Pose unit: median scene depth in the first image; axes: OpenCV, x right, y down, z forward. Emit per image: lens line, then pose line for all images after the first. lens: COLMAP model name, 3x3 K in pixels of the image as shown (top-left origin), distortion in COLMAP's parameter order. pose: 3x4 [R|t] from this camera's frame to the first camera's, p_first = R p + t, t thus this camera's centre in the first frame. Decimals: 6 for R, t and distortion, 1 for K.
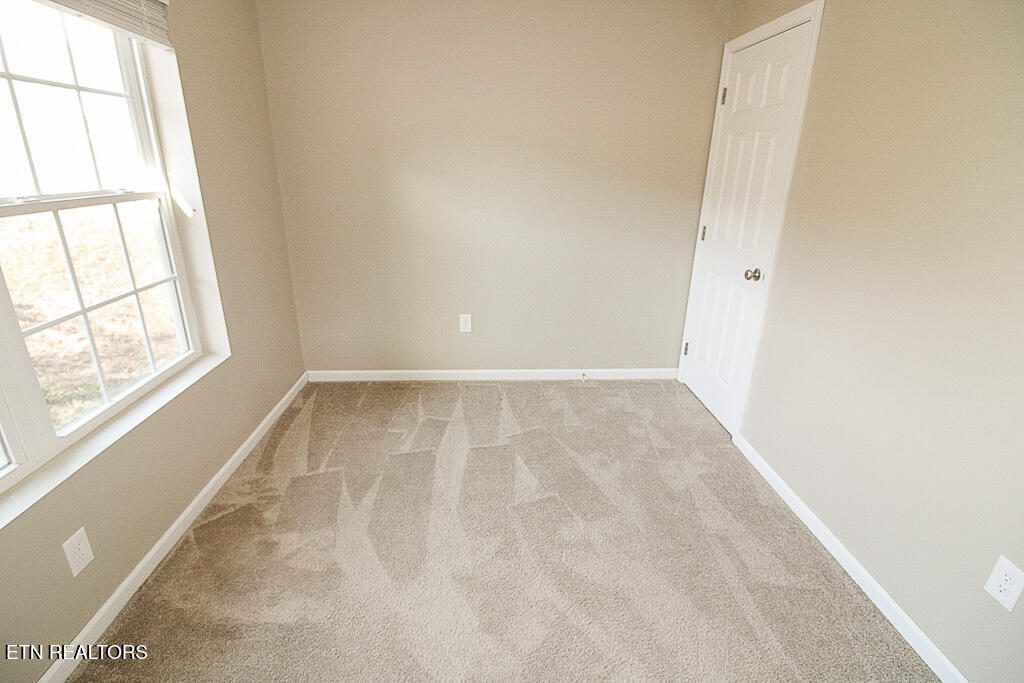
lens RADIAL K [[473.5, 0, 509.4], [0, 473.5, 327.4], [0, 0, 1]] dist [0.003699, -0.015779]
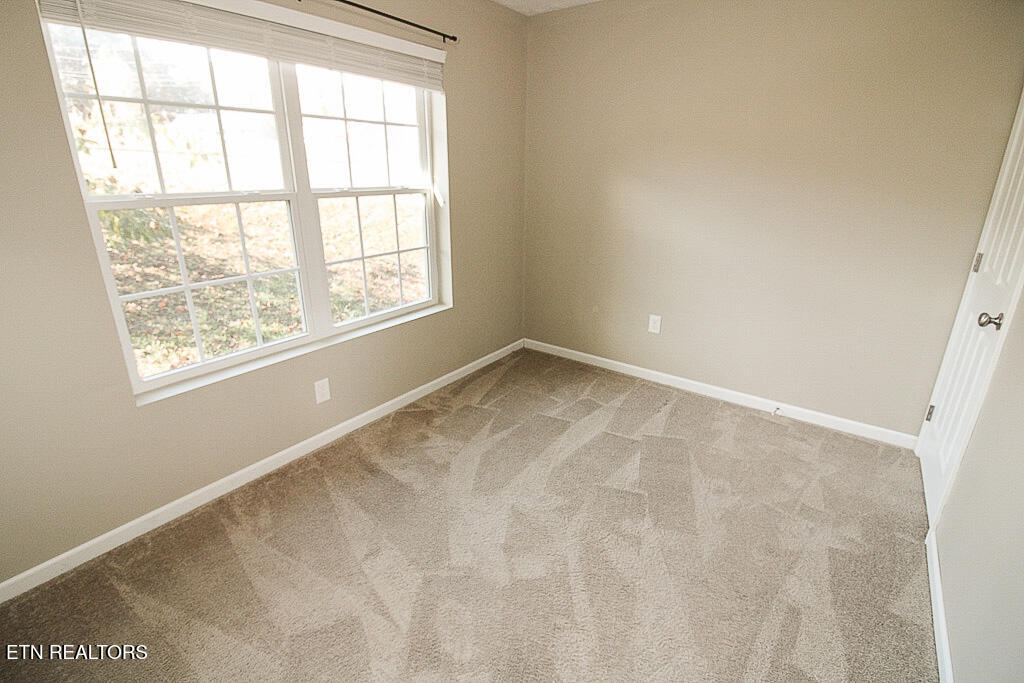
lens RADIAL K [[473.5, 0, 509.4], [0, 473.5, 327.4], [0, 0, 1]] dist [0.003699, -0.015779]
pose [[0.775205, 0.191934, -0.601846, 0.412917], [-0.200415, 0.978231, 0.053824, 0.009080], [0.599075, 0.078895, 0.796797, -0.007122]]
